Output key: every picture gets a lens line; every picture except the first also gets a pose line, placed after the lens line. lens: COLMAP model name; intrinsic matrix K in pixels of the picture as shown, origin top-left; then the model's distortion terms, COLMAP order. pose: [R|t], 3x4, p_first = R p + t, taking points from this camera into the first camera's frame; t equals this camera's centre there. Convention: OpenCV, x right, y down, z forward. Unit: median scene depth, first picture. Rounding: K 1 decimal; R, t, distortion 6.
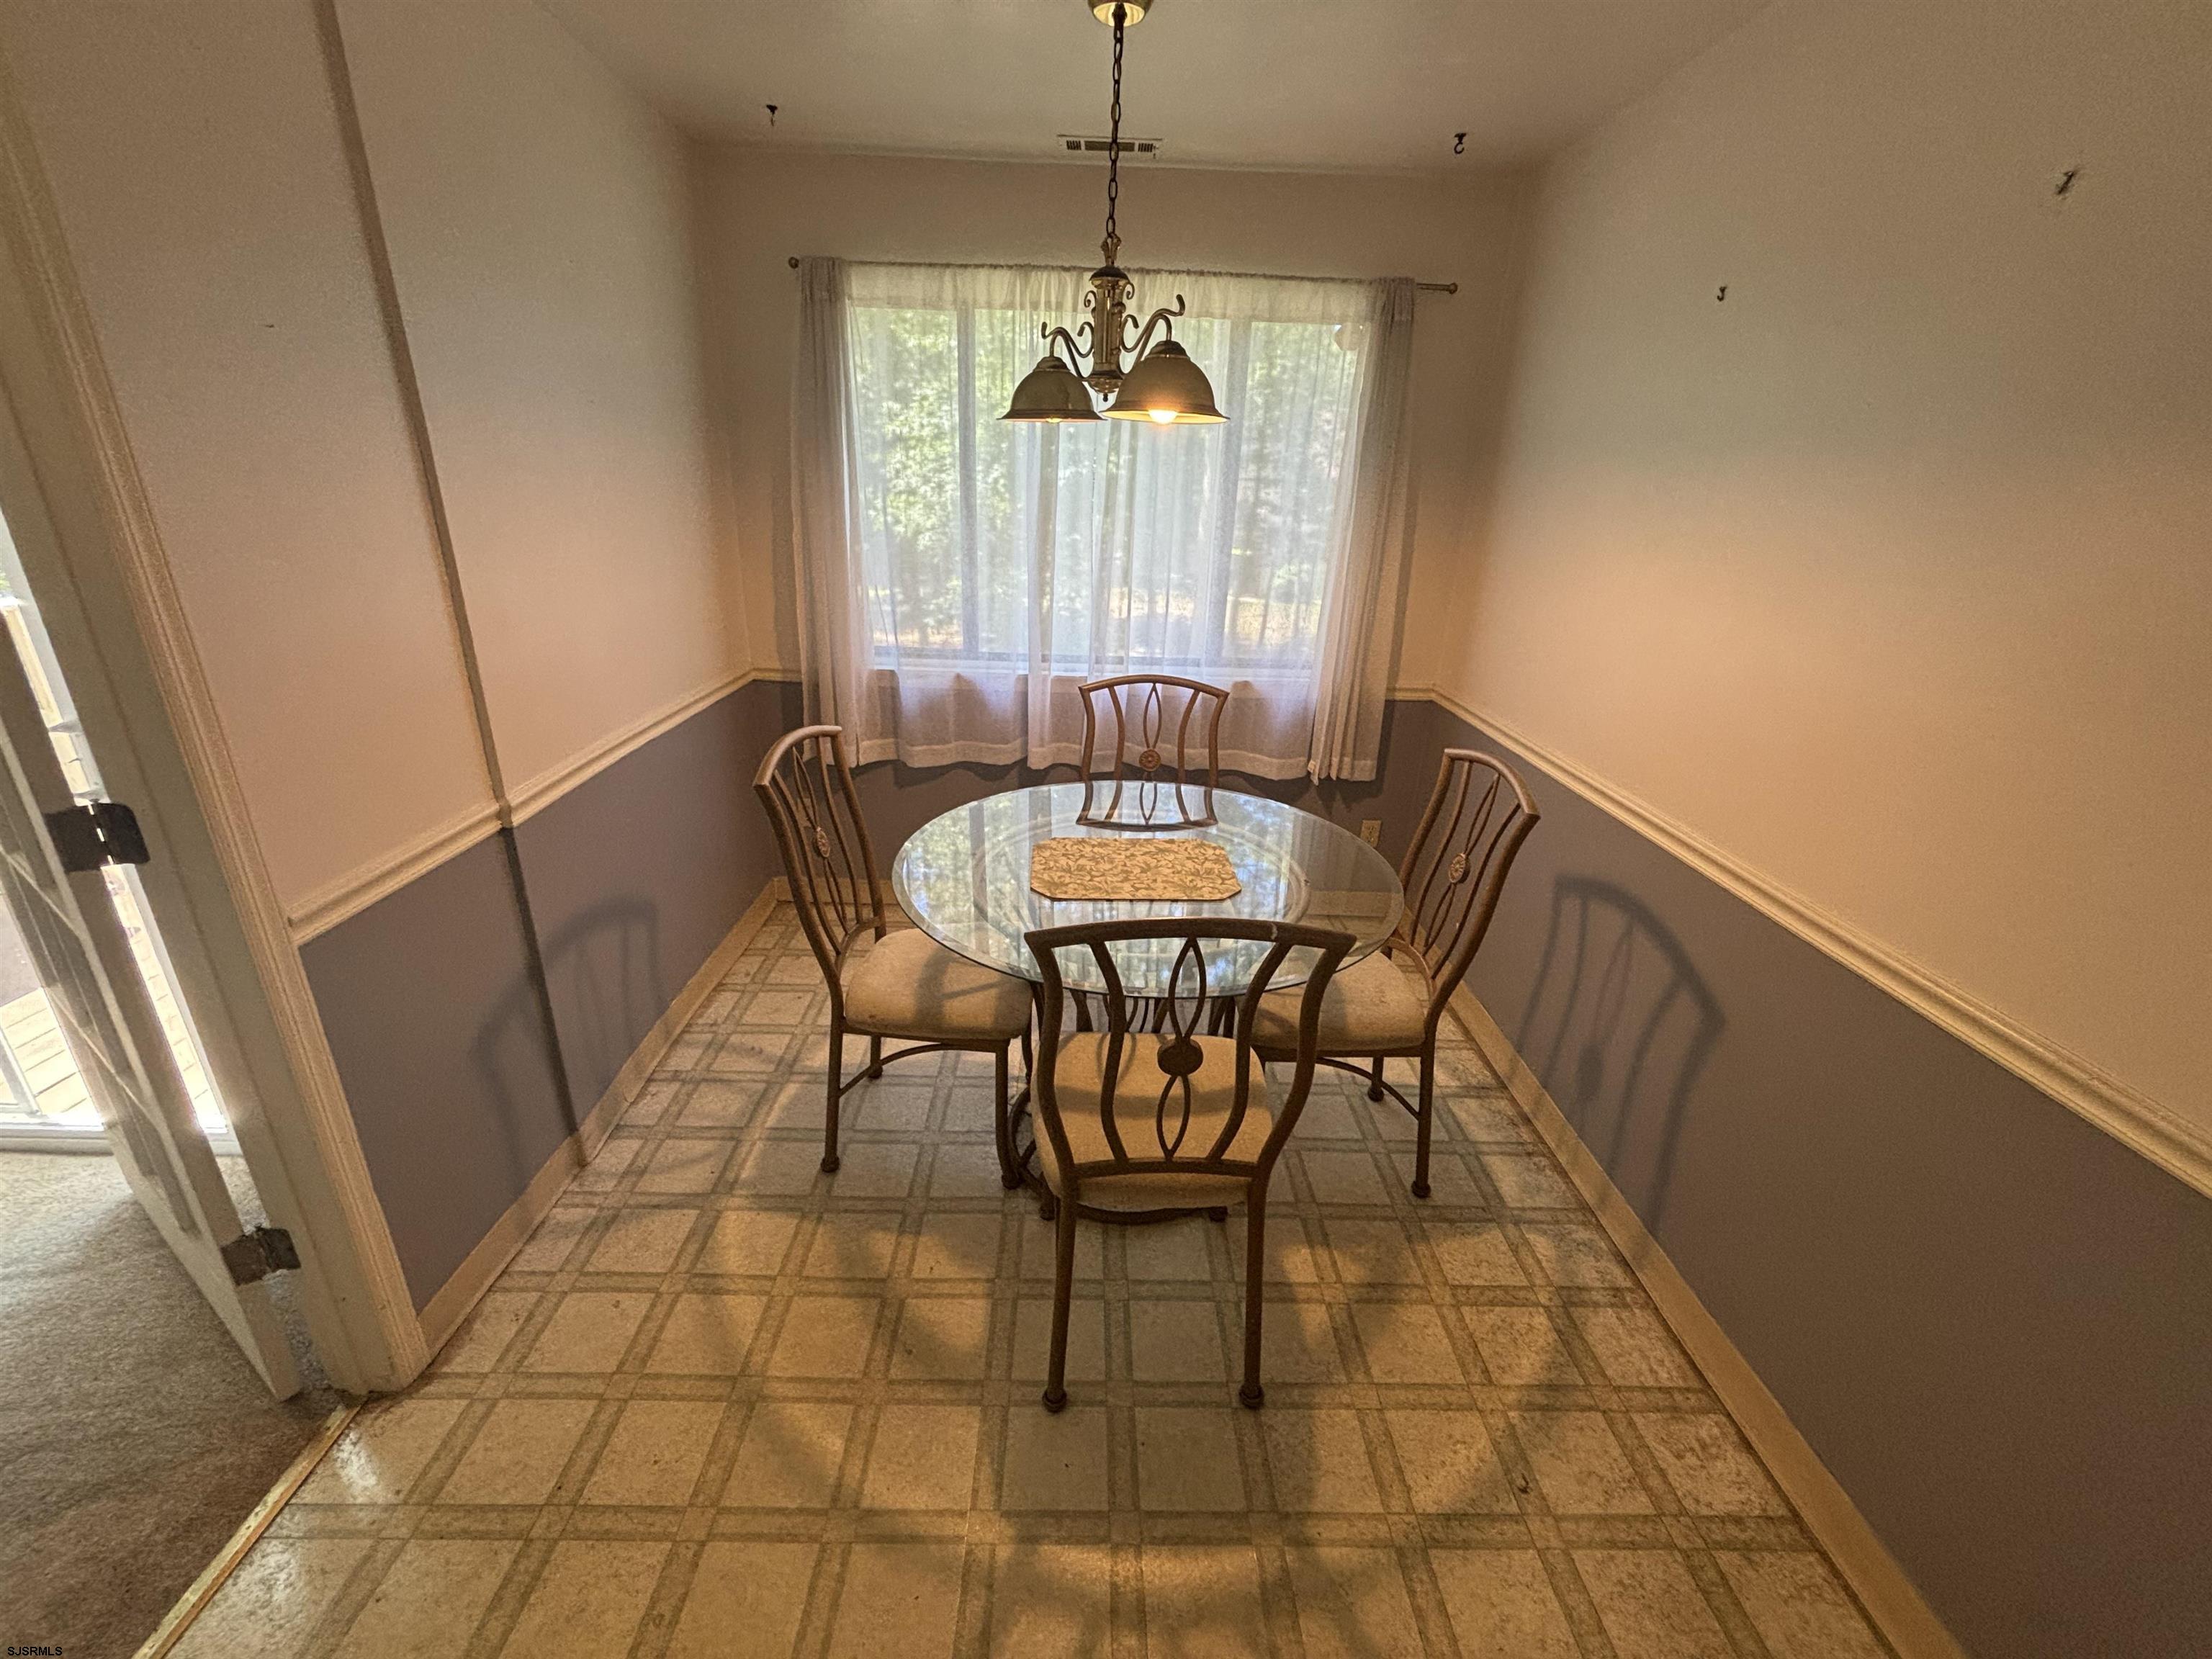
lens RADIAL K [[888.0, 0, 1086.8], [0, 888.0, 809.9], [0, 0, 1]] dist [-0.008023, 0.001223]
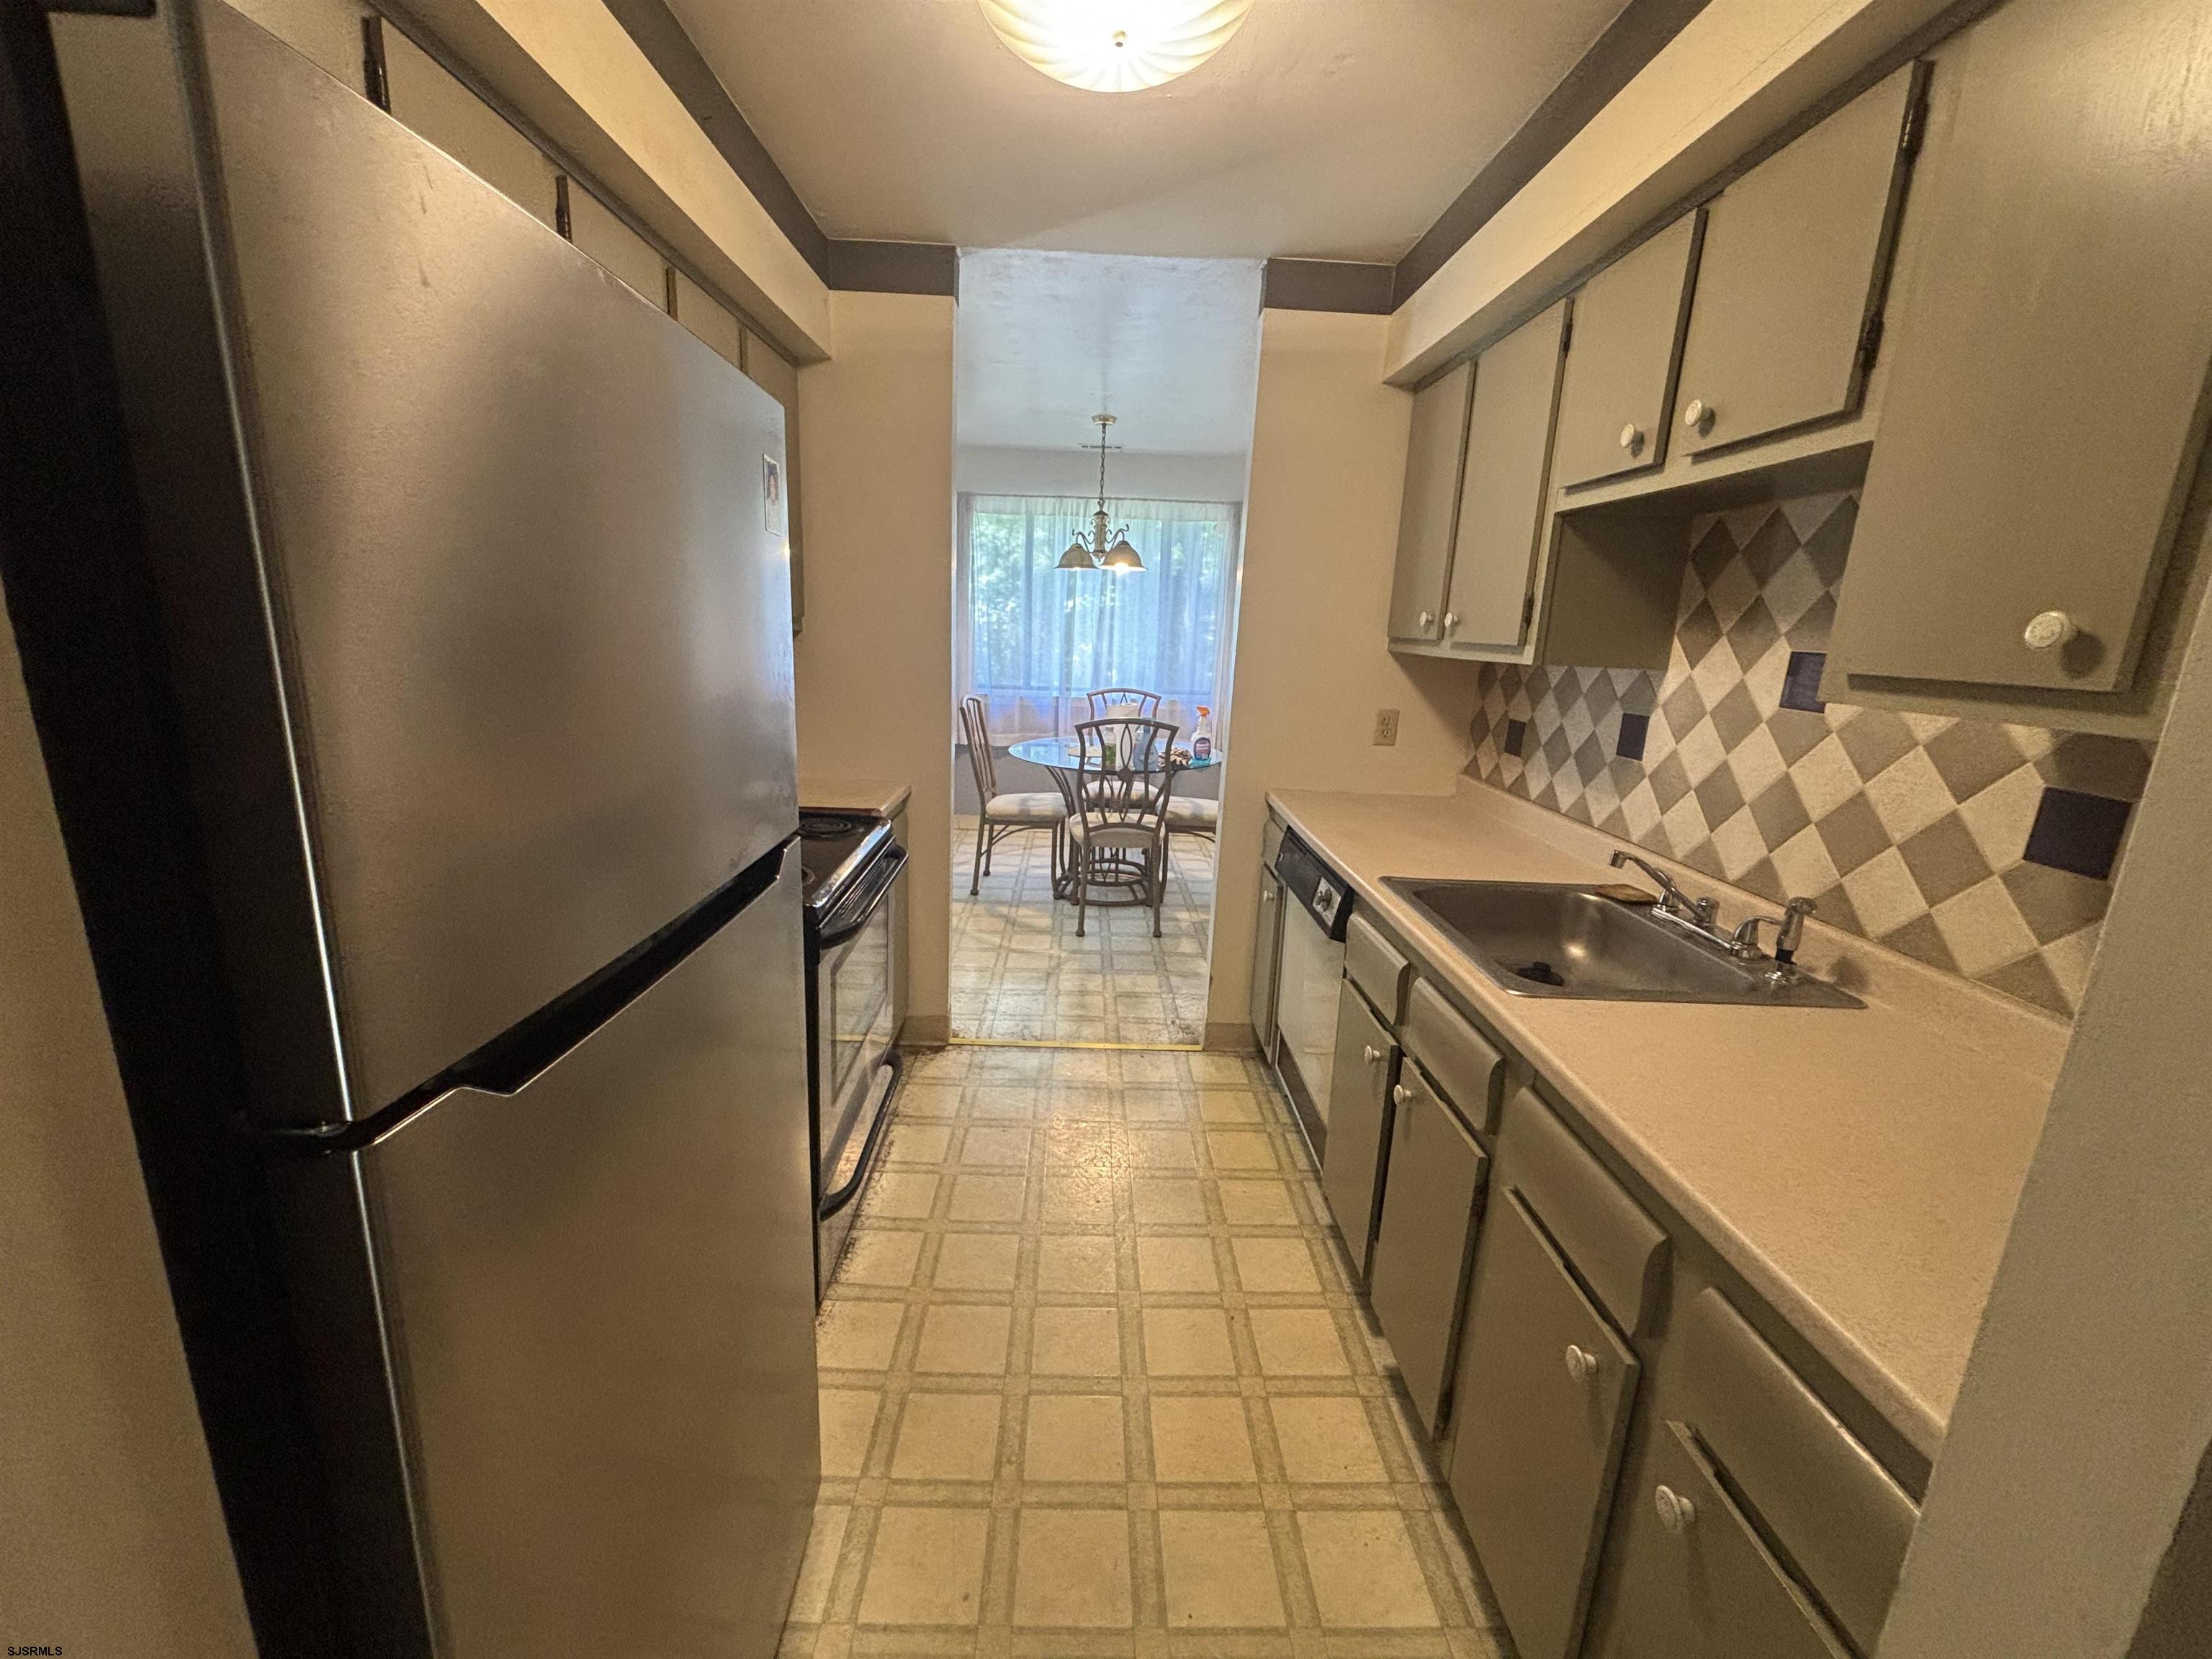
lens RADIAL K [[888.0, 0, 1104.2], [0, 888.0, 823.9], [0, 0, 1]] dist [-0.008023, 0.001223]
pose [[0.999745, 0.000202, 0.022590, -0.019763], [0.002715, 0.991641, -0.129002, 0.547576], [-0.022427, 0.129030, 0.991387, -1.275007]]
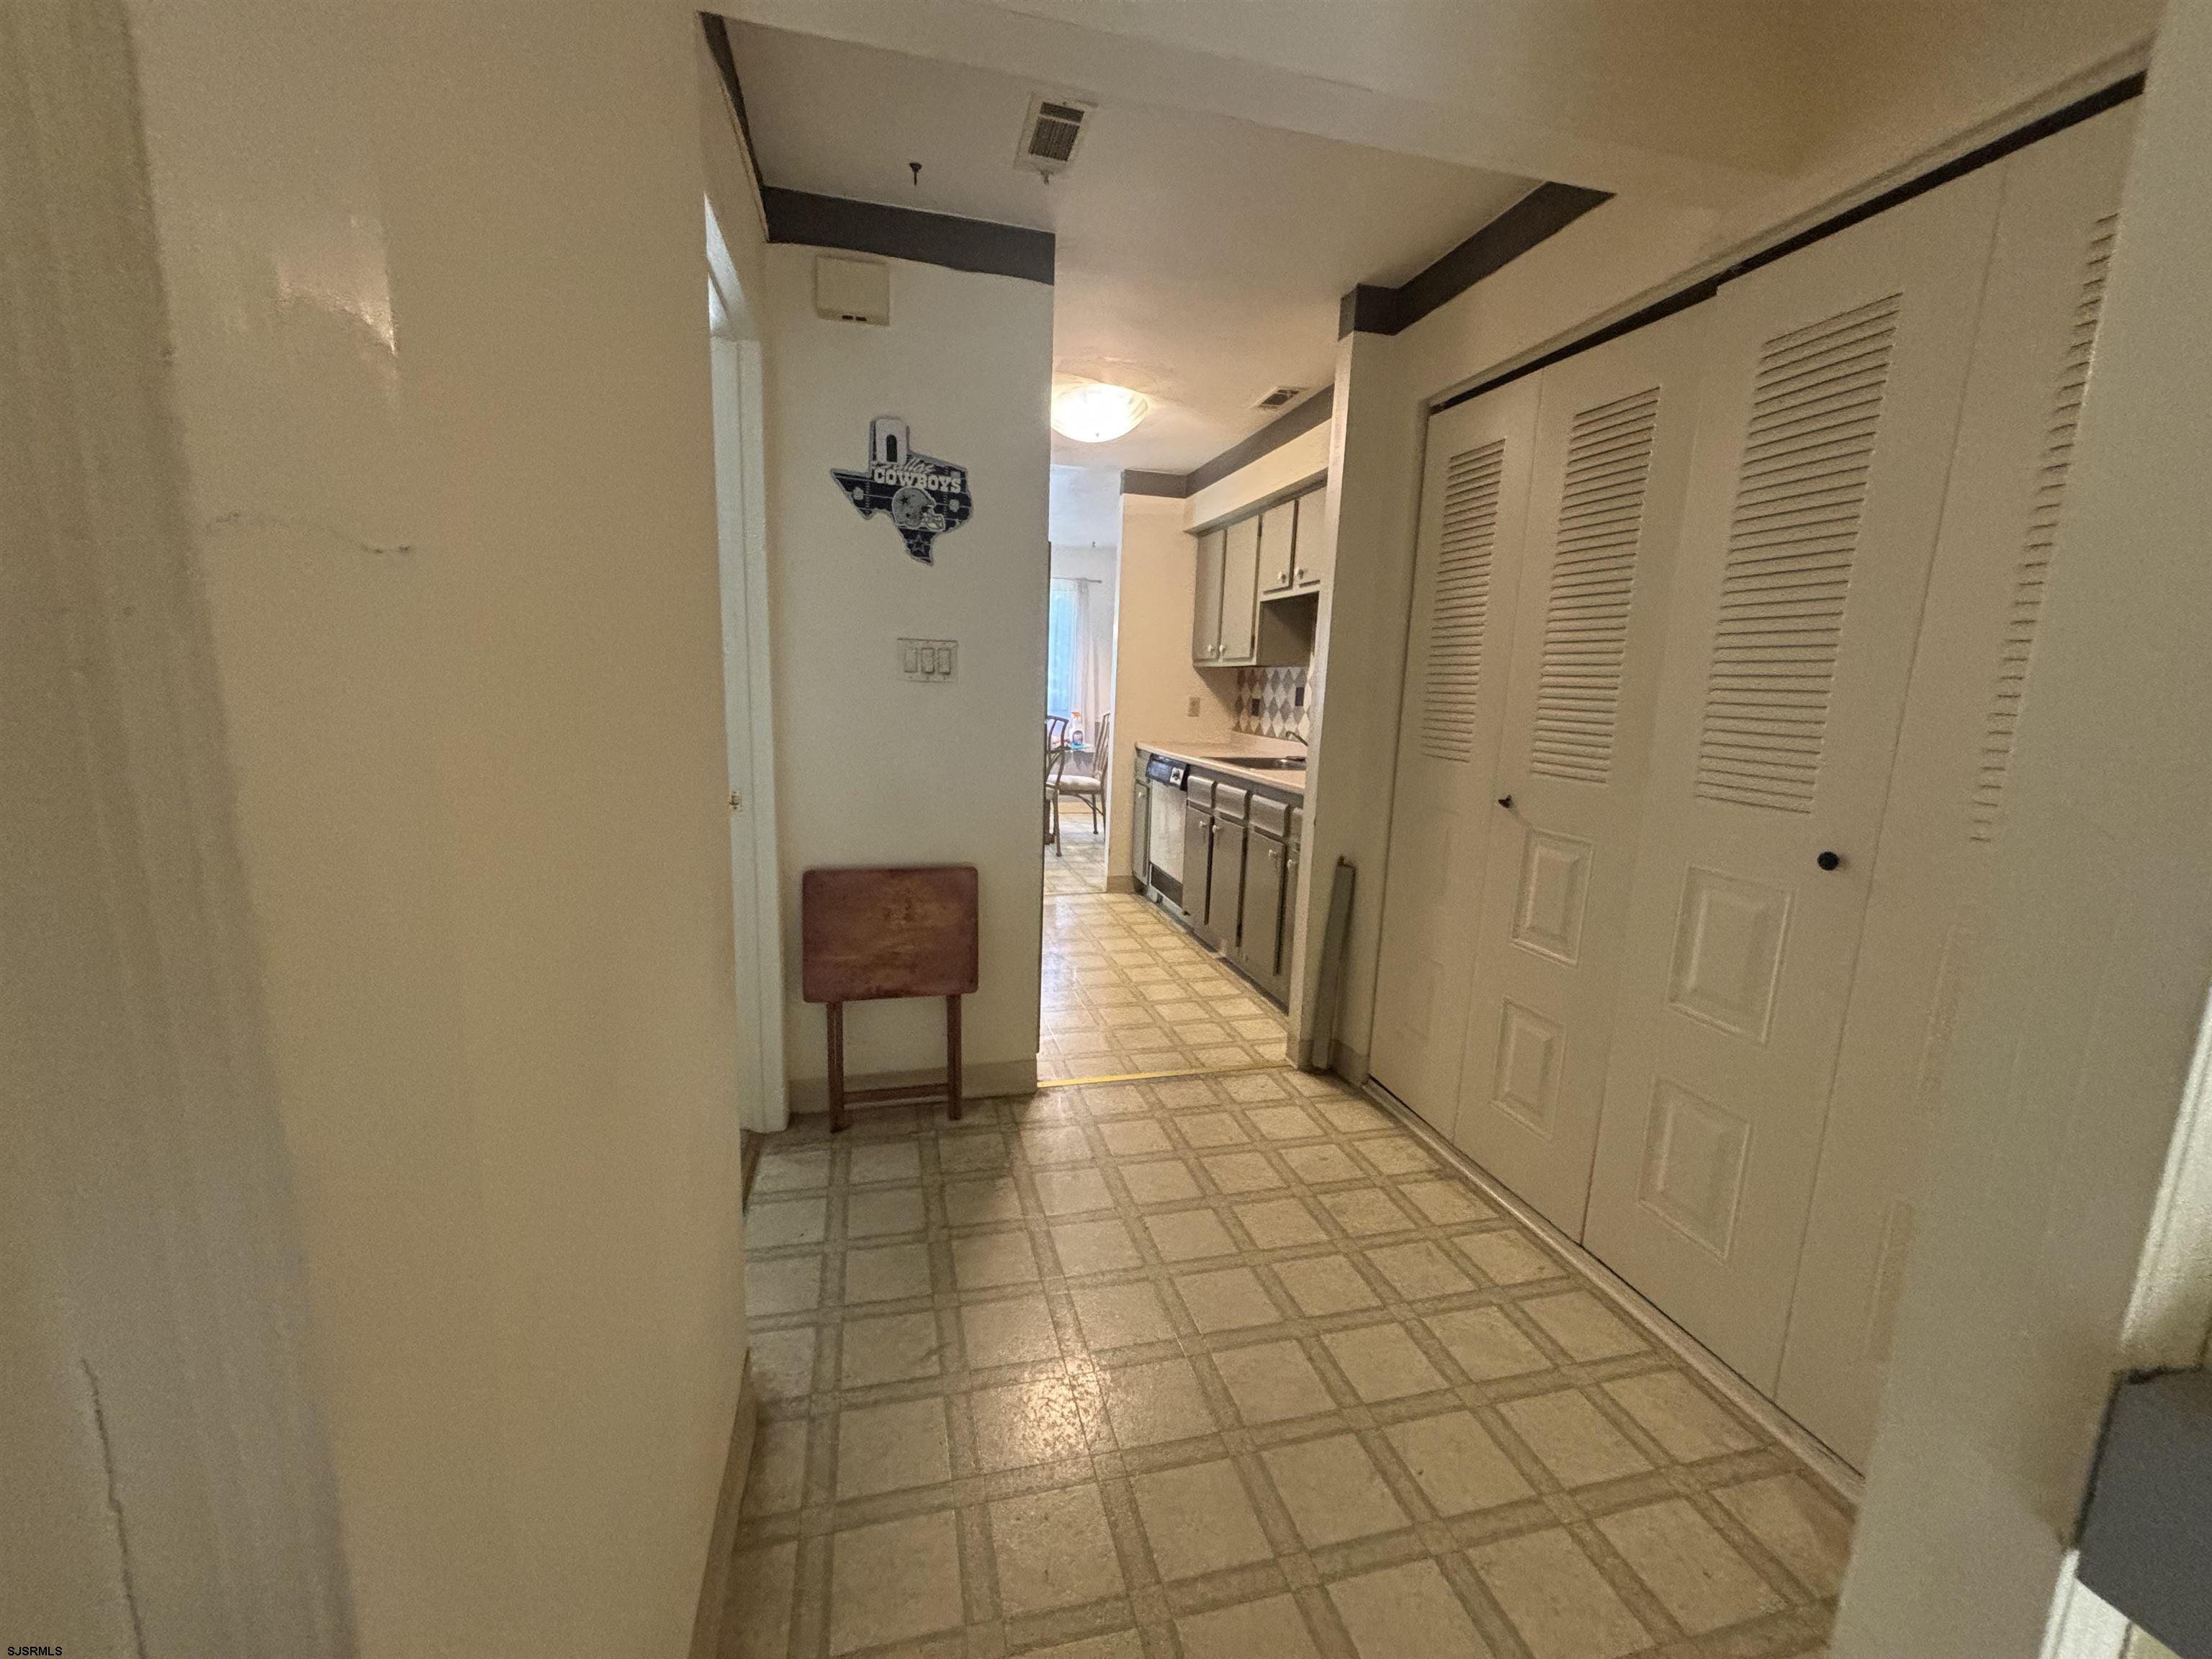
lens RADIAL K [[888.0, 0, 1101.7], [0, 888.0, 844.0], [0, 0, 1]] dist [-0.008023, 0.001223]
pose [[0.968739, -0.047338, 0.243524, -0.480489], [0.087968, 0.983388, -0.158778, 1.019881], [-0.231962, 0.175236, 0.956810, -2.332756]]
